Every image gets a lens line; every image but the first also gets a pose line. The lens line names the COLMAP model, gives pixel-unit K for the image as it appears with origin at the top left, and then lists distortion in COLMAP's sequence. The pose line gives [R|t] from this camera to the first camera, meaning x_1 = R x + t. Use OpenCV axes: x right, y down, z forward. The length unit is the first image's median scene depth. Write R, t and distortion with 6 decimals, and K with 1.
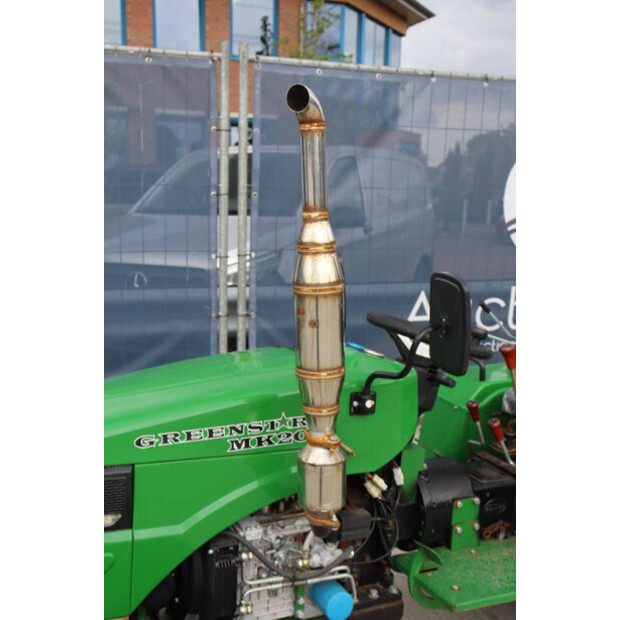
lens RADIAL K [[769.8, 0, 309.9], [0, 769.8, 314.8], [0, 0, 1]] dist [0.027699, 0.000000]
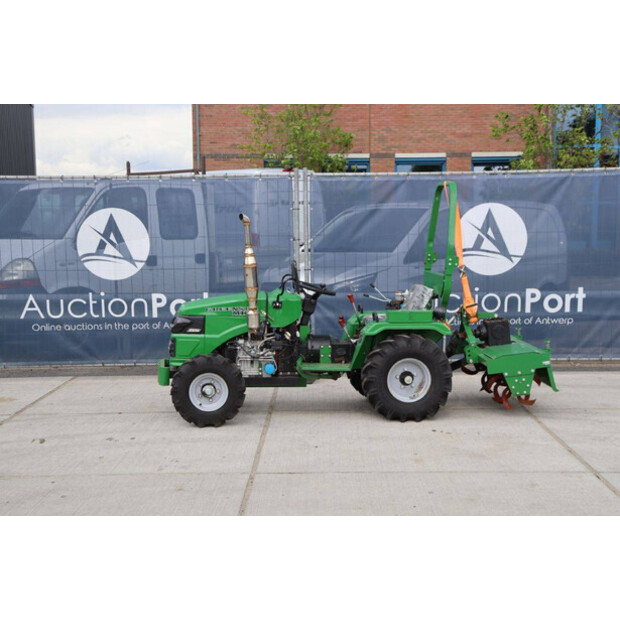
lens RADIAL K [[993.9, 0, 306.5], [0, 993.9, 311.7], [0, 0, 1]] dist [0.138386, 0.000000]
pose [[0.938696, 0.001350, -0.344744, 1.681249], [-0.028566, 0.996858, -0.073877, 0.465586], [0.343561, 0.079196, 0.935785, -2.954410]]
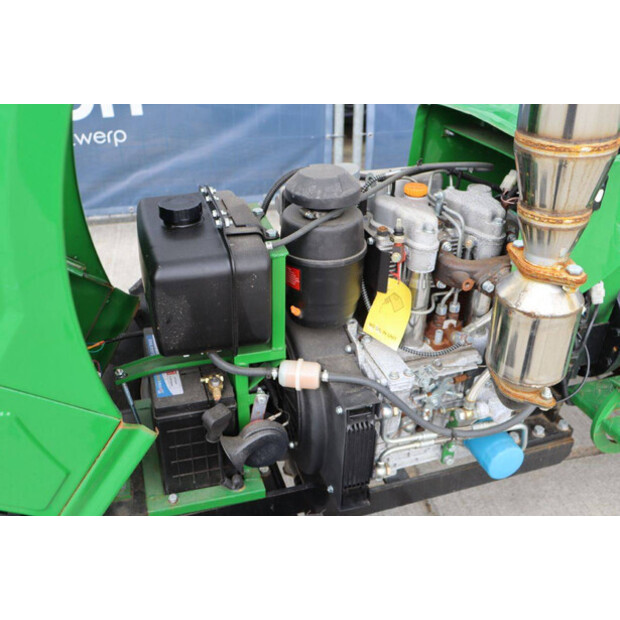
lens RADIAL K [[599.3, 0, 310.2], [0, 599.3, 309.1], [0, 0, 1]] dist [-0.074365, 0.000000]
pose [[0.989992, 0.049000, -0.132344, -0.085846], [0.001252, 0.934700, 0.355434, 0.035133], [0.141118, -0.352043, 0.925285, 0.522492]]
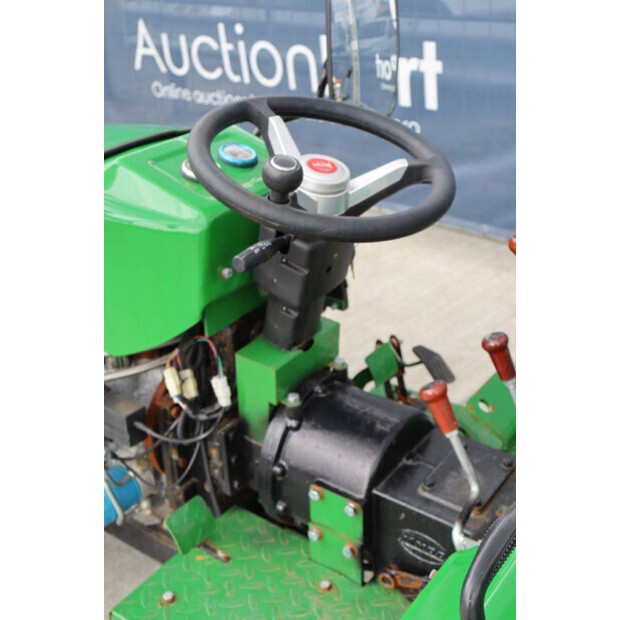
lens RADIAL K [[769.8, 0, 308.8], [0, 769.8, 313.1], [0, 0, 1]] dist [0.027699, 0.000000]
pose [[0.465791, 0.350858, -0.812365, 0.685350], [-0.088067, 0.931858, 0.351972, -0.062998], [0.880502, -0.092403, 0.464950, 0.910850]]
